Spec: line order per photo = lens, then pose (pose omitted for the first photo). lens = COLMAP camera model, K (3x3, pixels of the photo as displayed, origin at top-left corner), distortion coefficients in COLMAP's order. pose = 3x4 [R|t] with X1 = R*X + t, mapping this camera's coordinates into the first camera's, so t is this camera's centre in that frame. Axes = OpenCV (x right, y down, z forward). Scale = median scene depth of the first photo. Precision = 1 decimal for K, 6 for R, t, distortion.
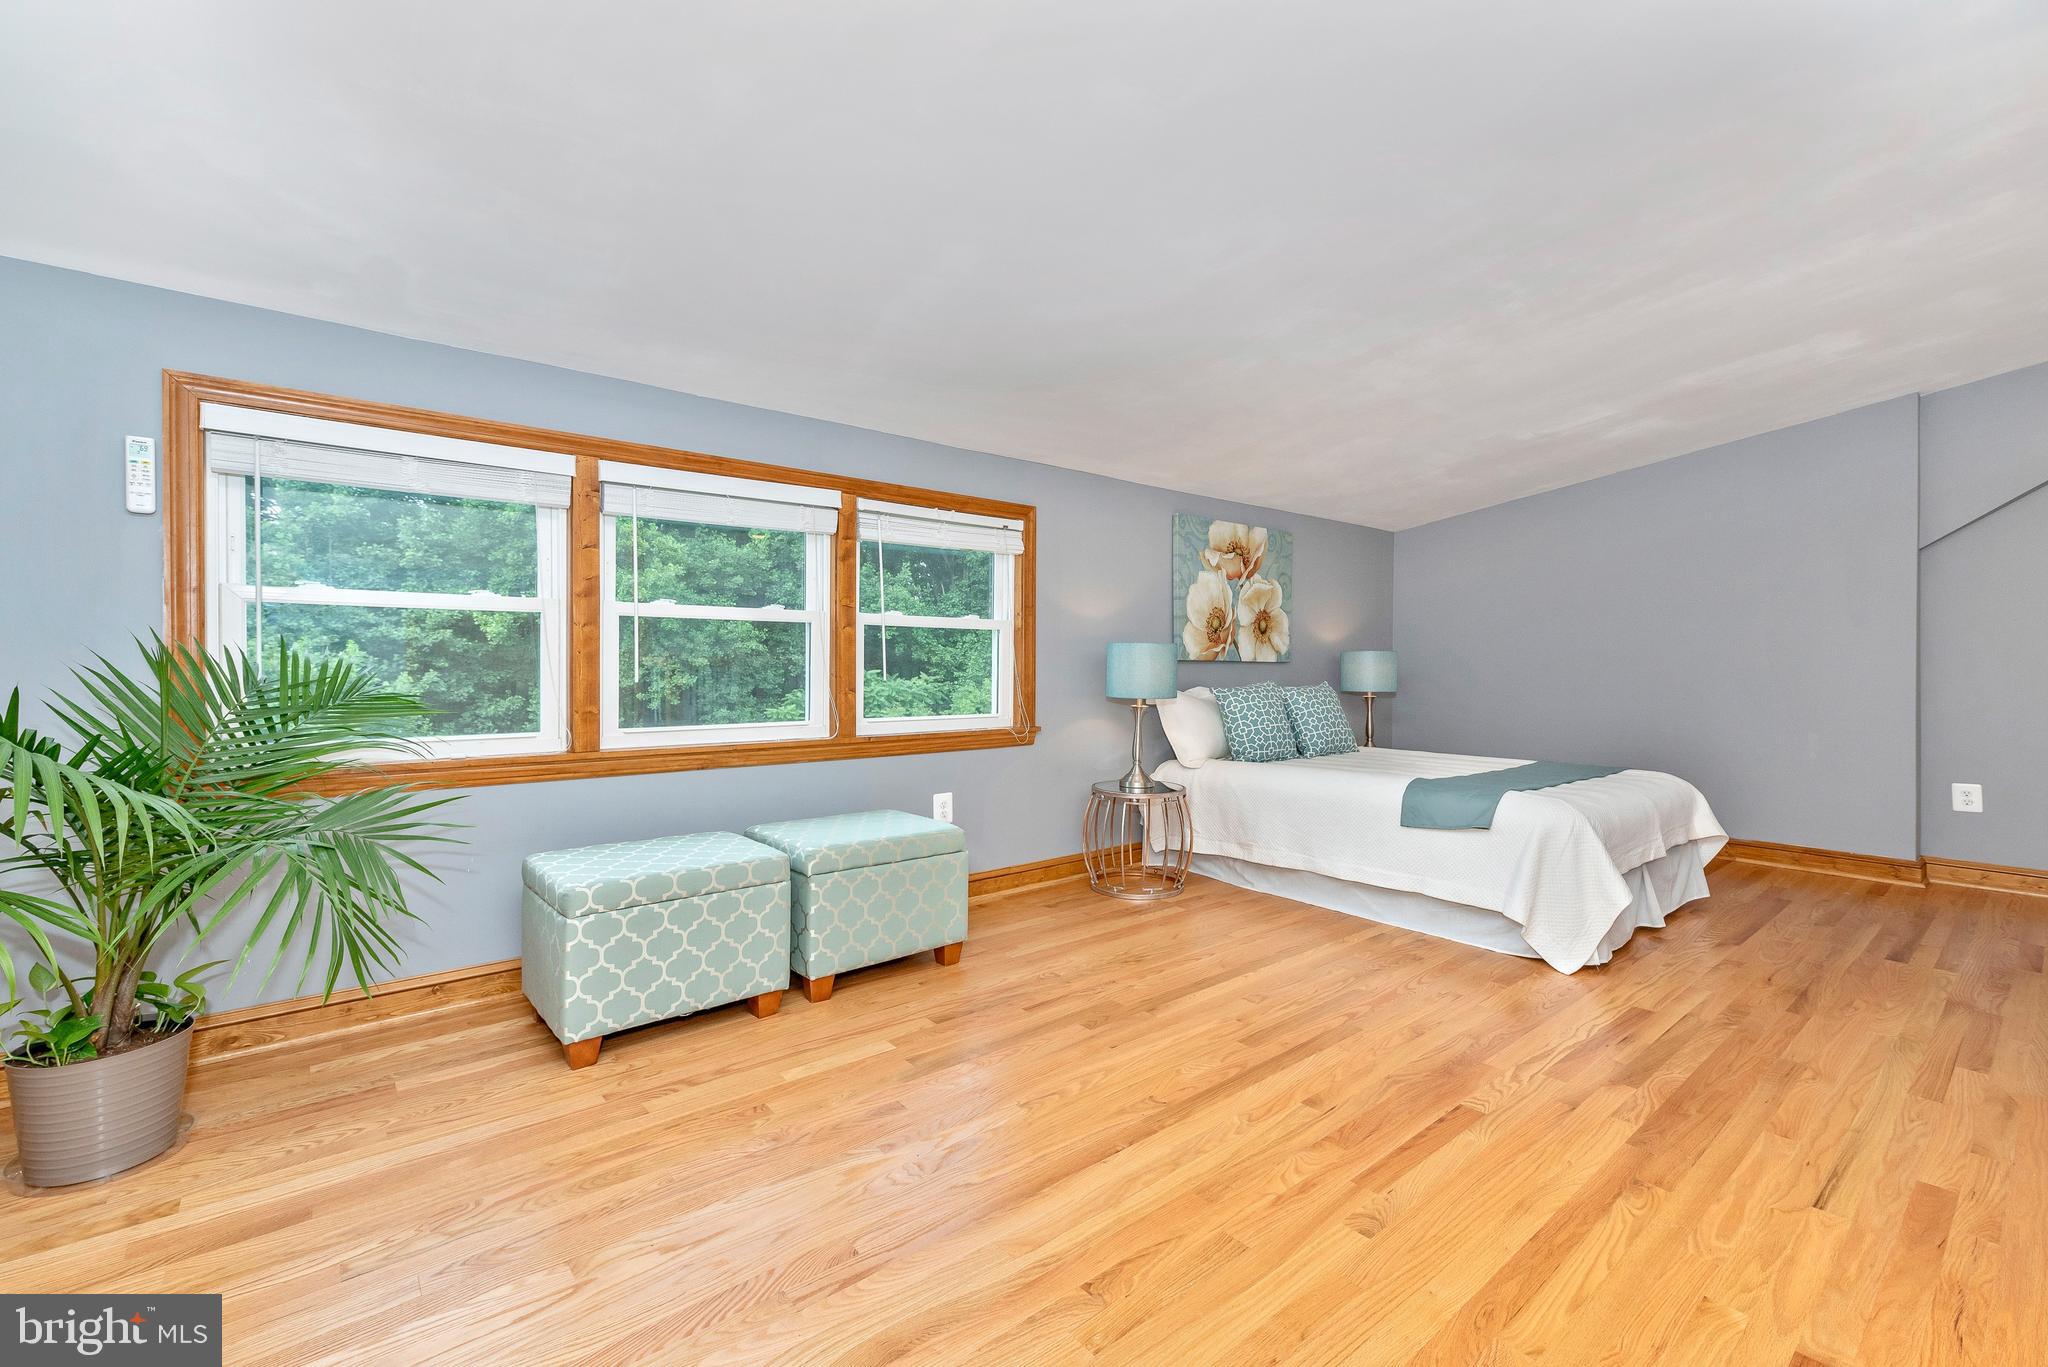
lens RADIAL K [[828.0, 0, 1074.4], [0, 828.0, 646.6], [0, 0, 1]] dist [0.023819, -0.000397]
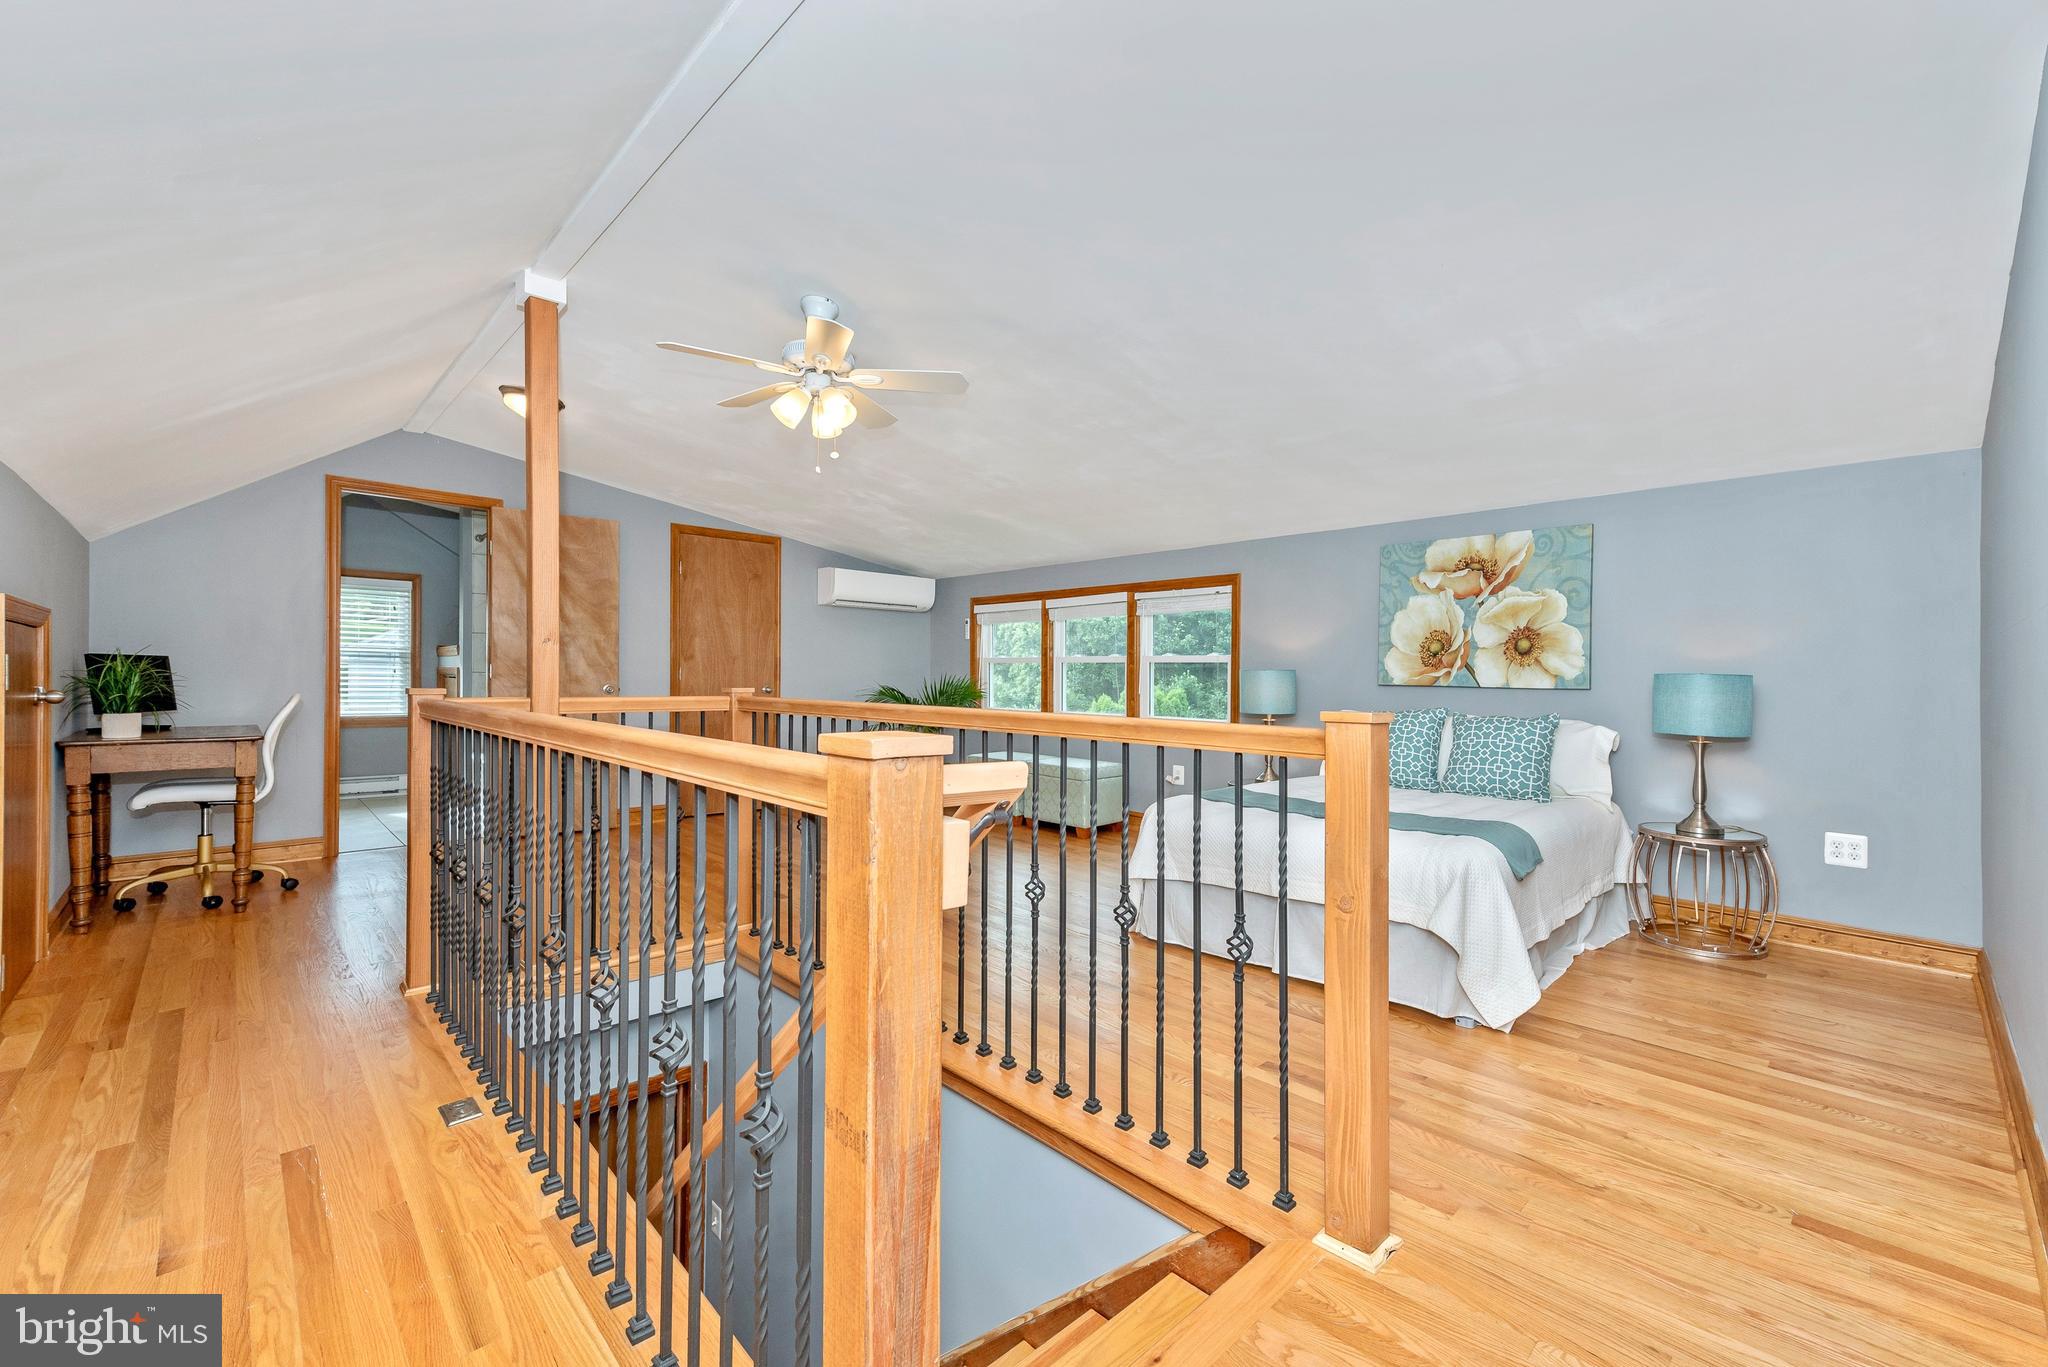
lens RADIAL K [[841.1, 0, 1016.3], [0, 841.1, 677.8], [0, 0, 1]] dist [-0.000048, 0.000182]
pose [[0.059503, -0.007415, -0.998201, 1.120185], [0.004426, 0.999965, -0.007164, 0.012530], [0.998218, -0.003992, 0.059533, 0.453373]]
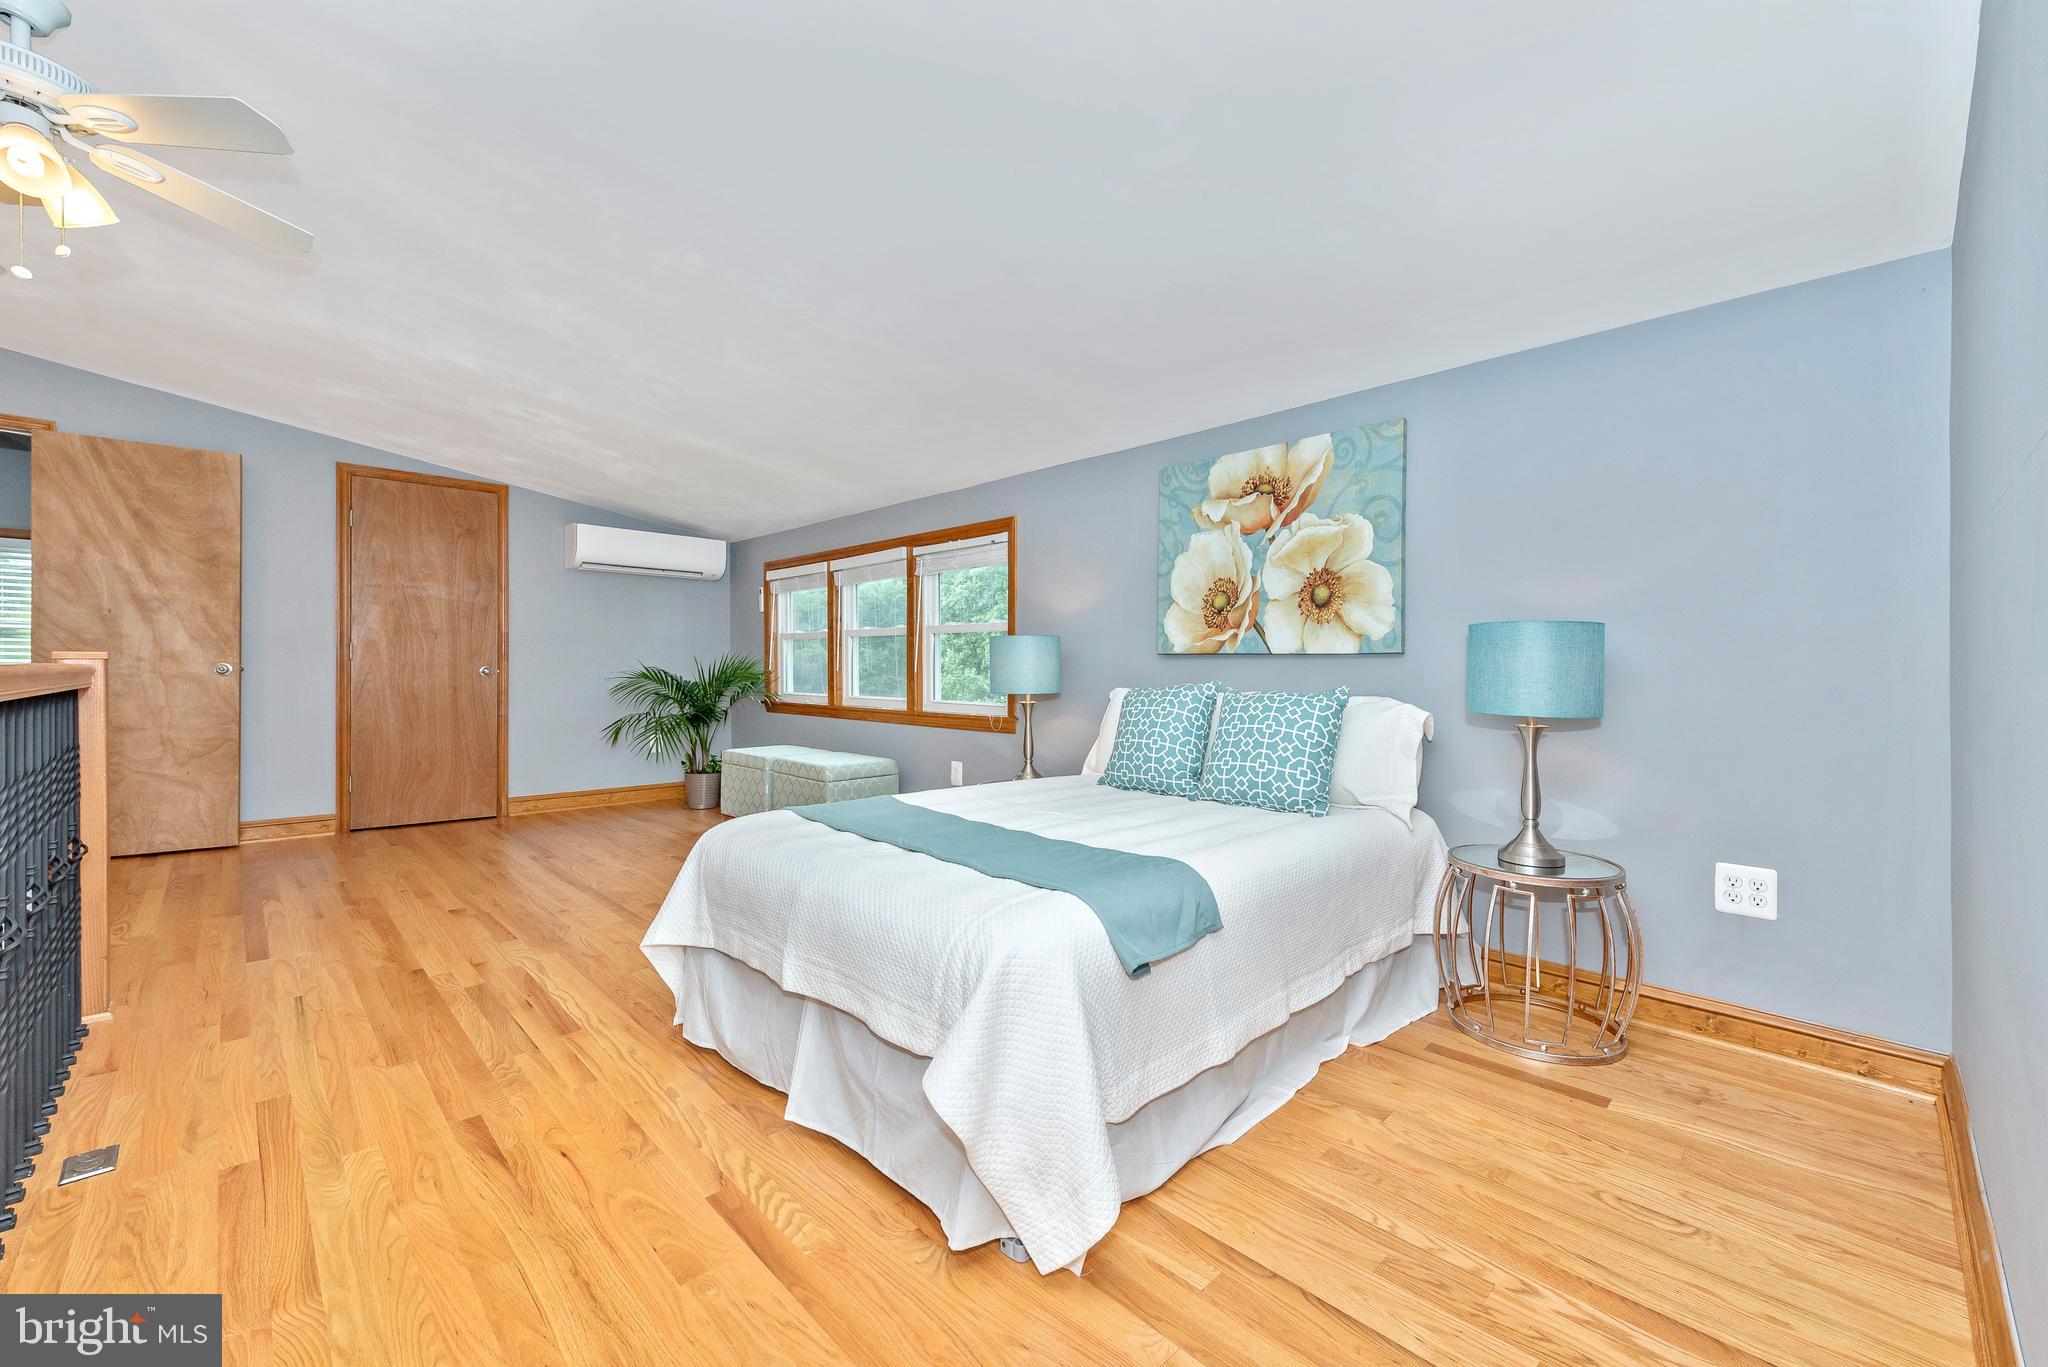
lens RADIAL K [[824.9, 0, 1021.1], [0, 824.9, 671.9], [0, 0, 1]] dist [-0.000774, -0.000358]
pose [[0.073214, -0.006235, -0.997297, 0.866726], [0.008924, 0.999945, -0.005597, 0.035419], [0.997276, -0.008490, 0.073265, 0.776185]]
